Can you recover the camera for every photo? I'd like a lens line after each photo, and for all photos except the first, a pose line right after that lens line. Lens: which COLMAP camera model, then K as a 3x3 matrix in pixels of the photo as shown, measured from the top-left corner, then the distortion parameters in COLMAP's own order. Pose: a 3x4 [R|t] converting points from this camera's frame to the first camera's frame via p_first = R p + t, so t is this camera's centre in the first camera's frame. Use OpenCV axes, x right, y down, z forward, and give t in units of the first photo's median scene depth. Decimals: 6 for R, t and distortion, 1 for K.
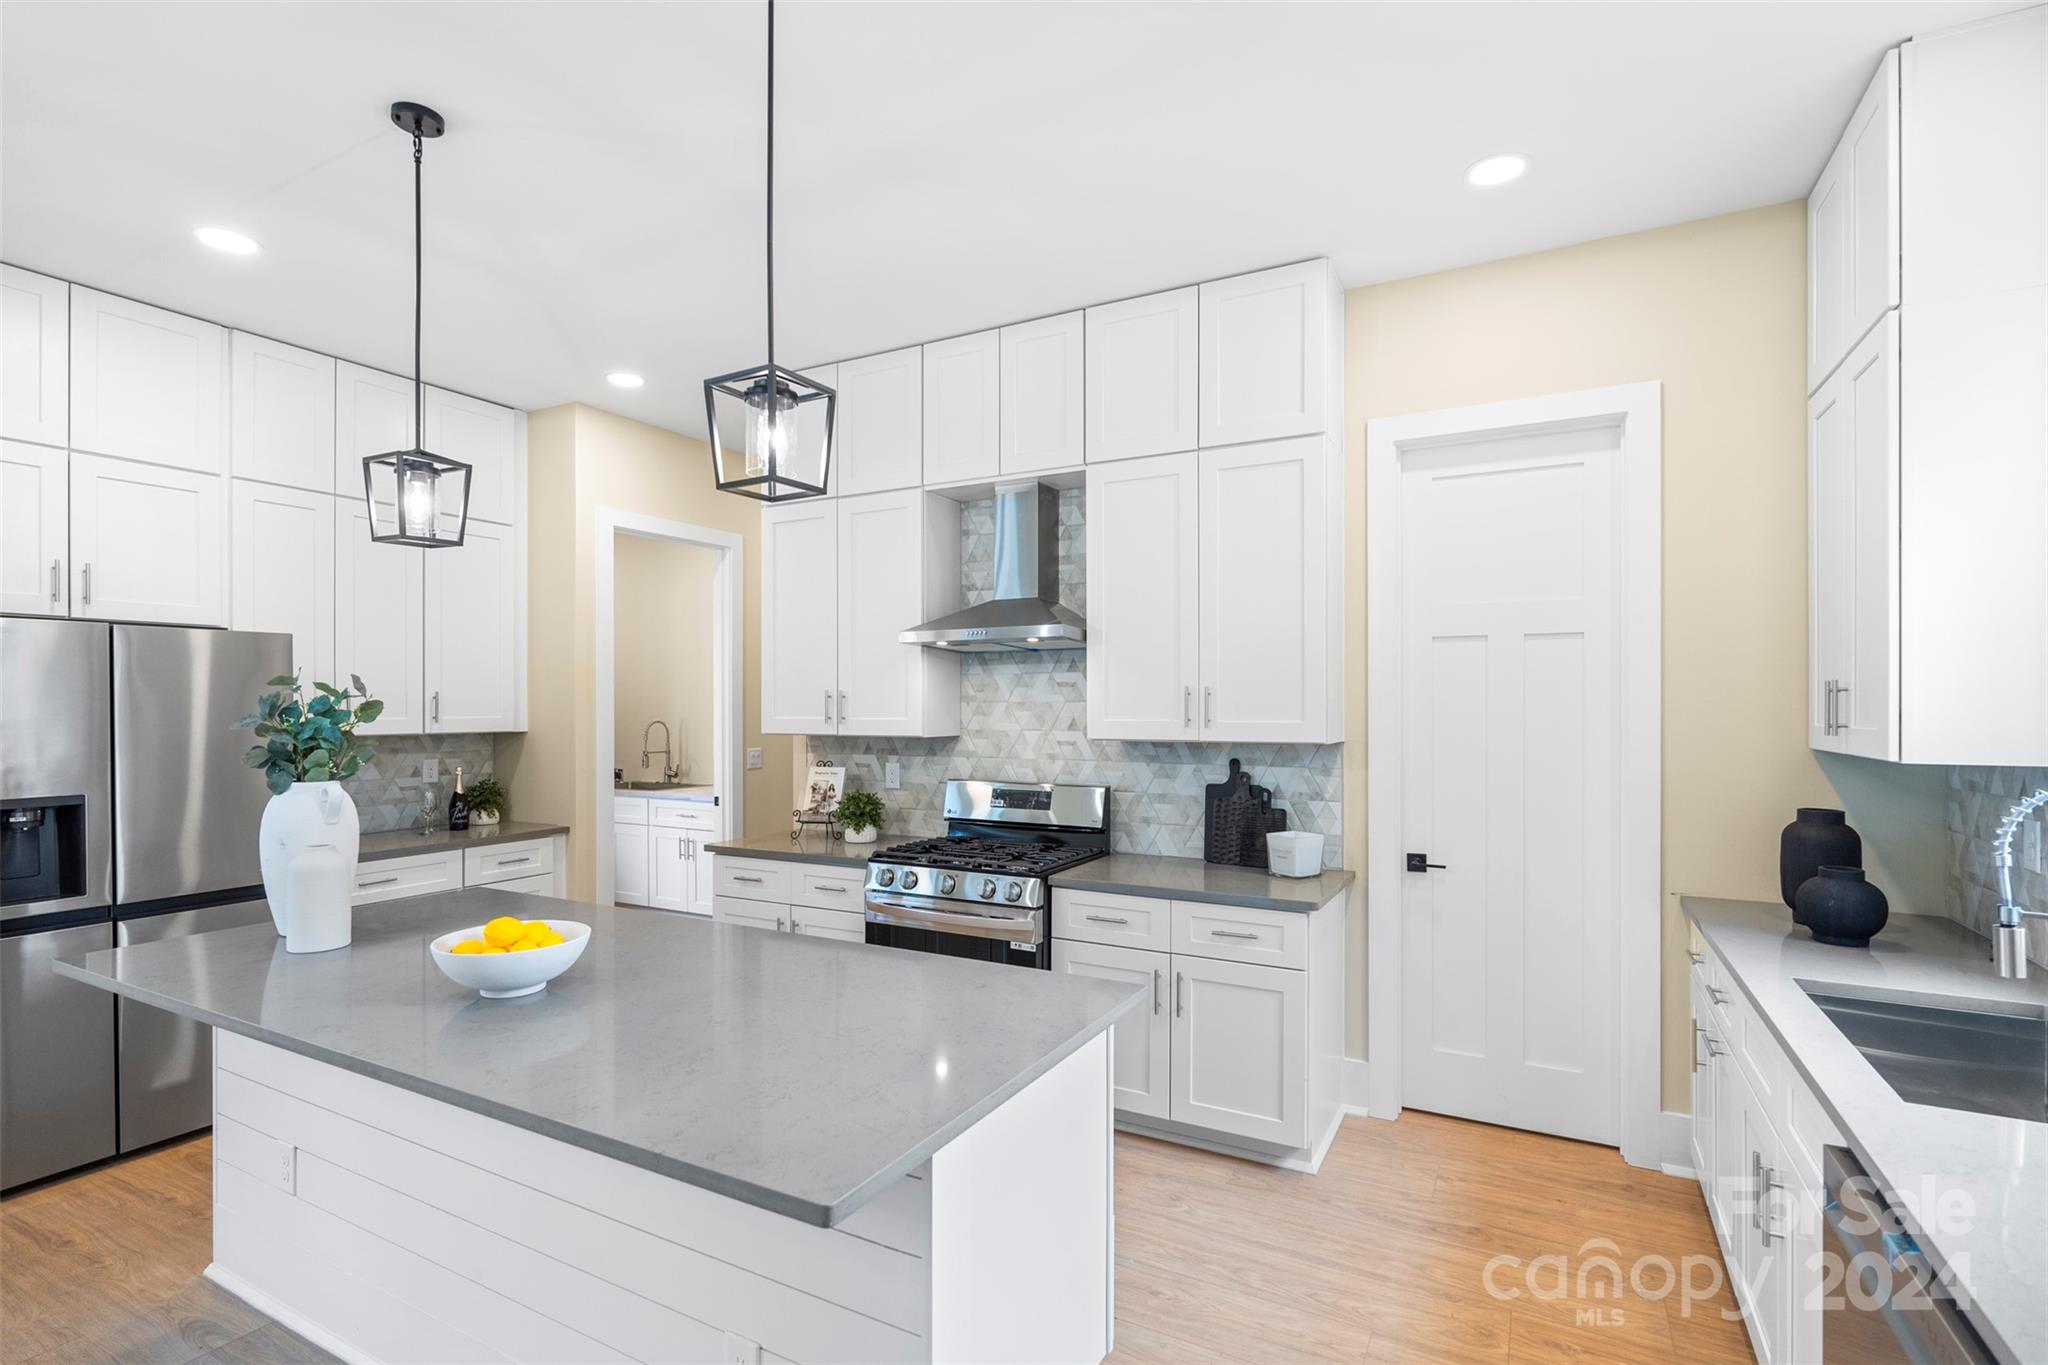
lens RADIAL K [[983.6, 0, 1013.0], [0, 983.6, 700.6], [0, 0, 1]] dist [0.000292, 0.000910]
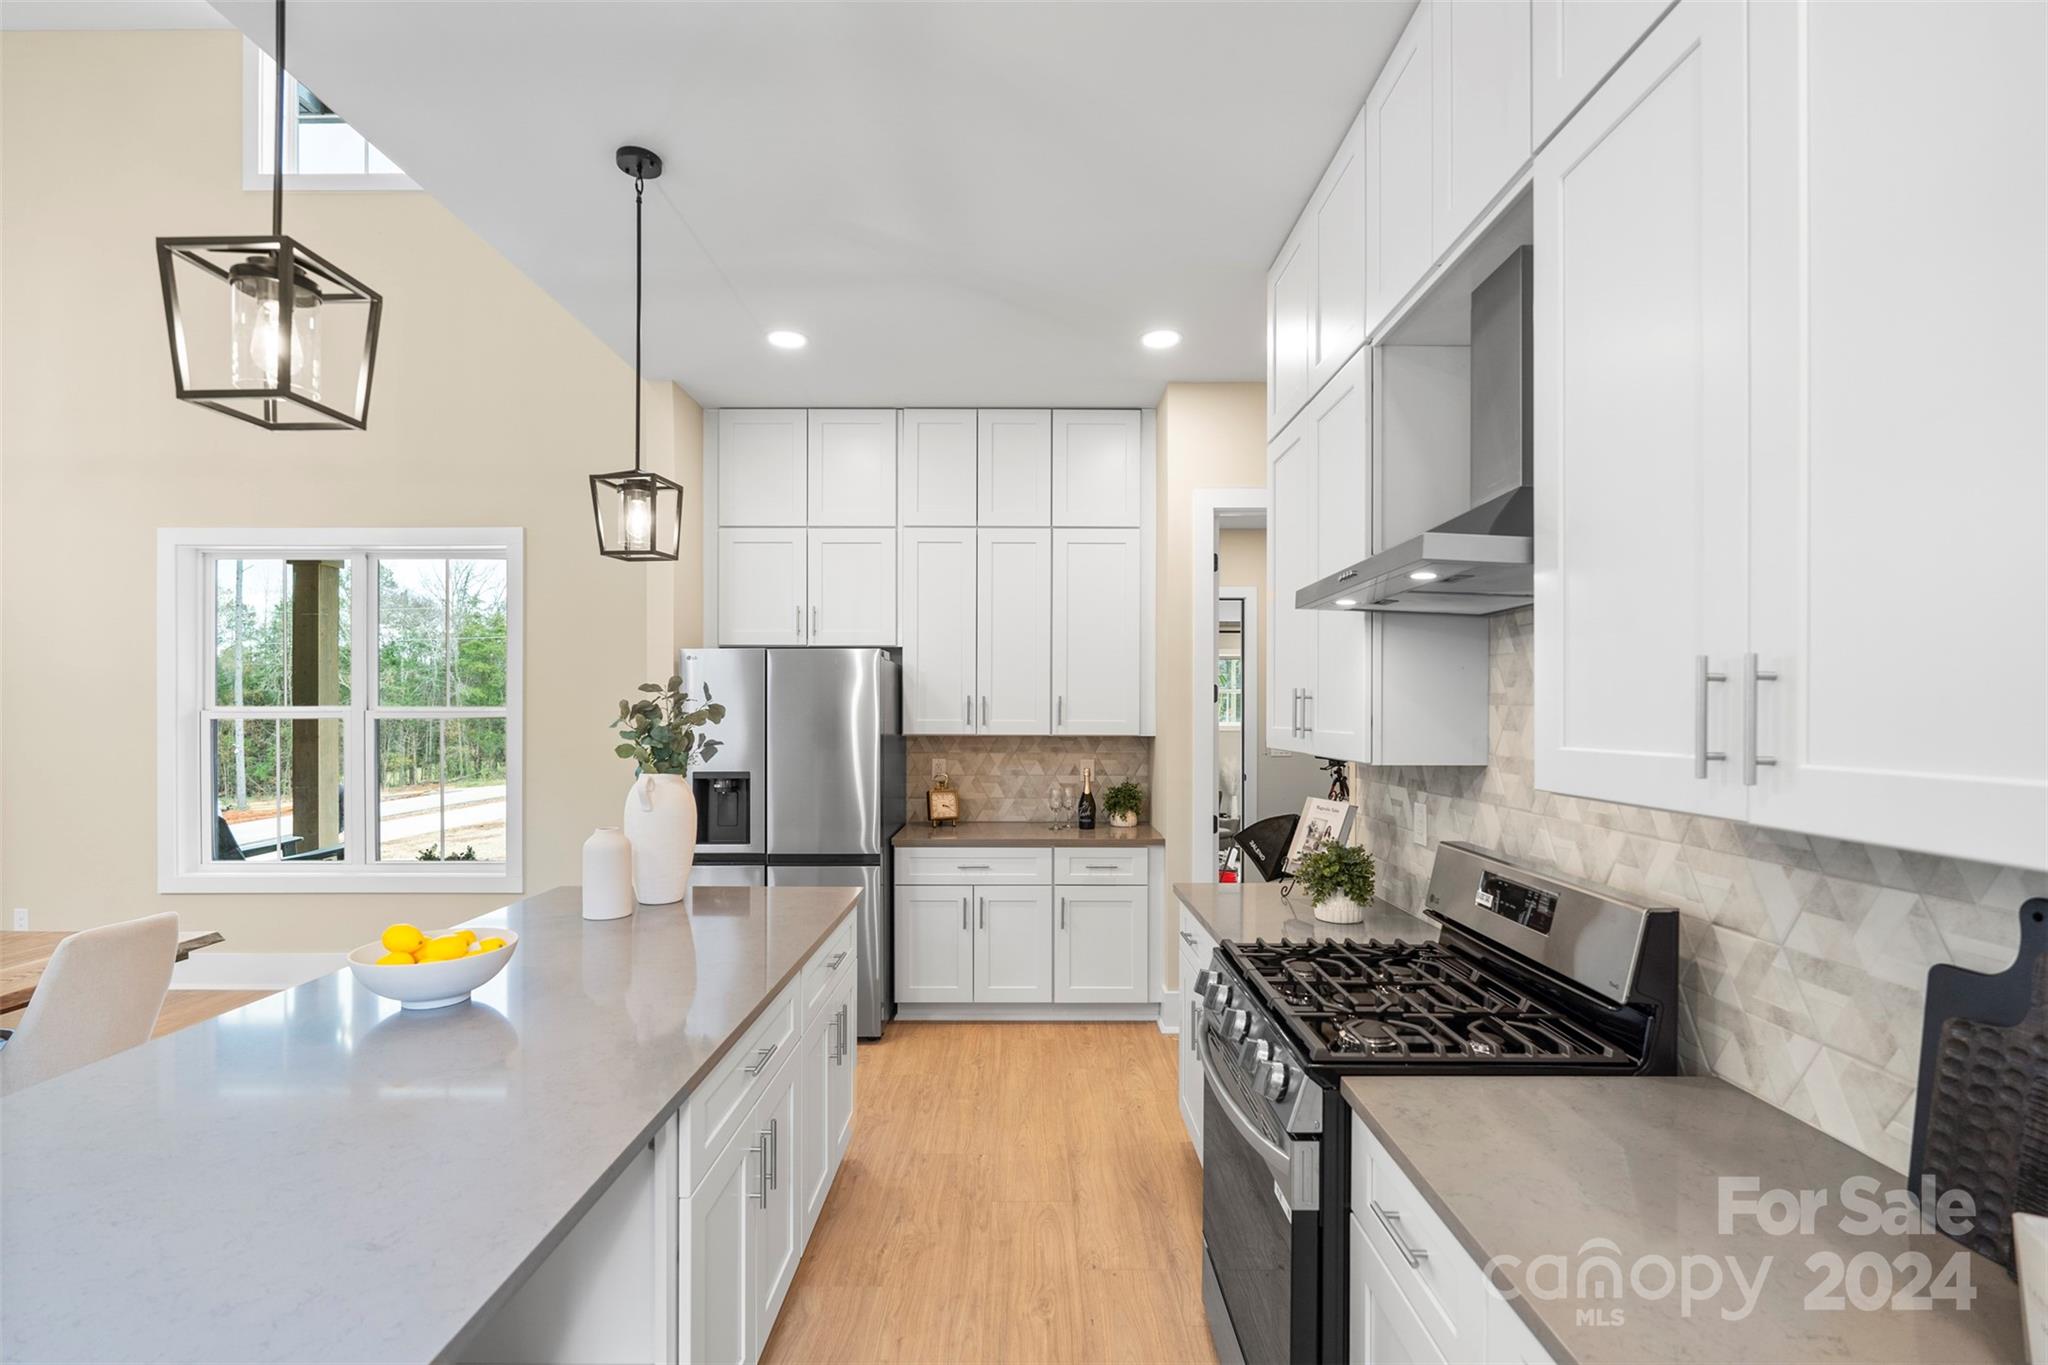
lens RADIAL K [[916.6, 0, 1033.4], [0, 916.6, 694.9], [0, 0, 1]] dist [-0.002137, 0.000264]
pose [[0.482641, -0.009989, -0.875761, 0.311758], [0.001866, 0.999944, -0.010376, 0.000438], [0.875816, 0.003374, 0.482633, 0.591043]]
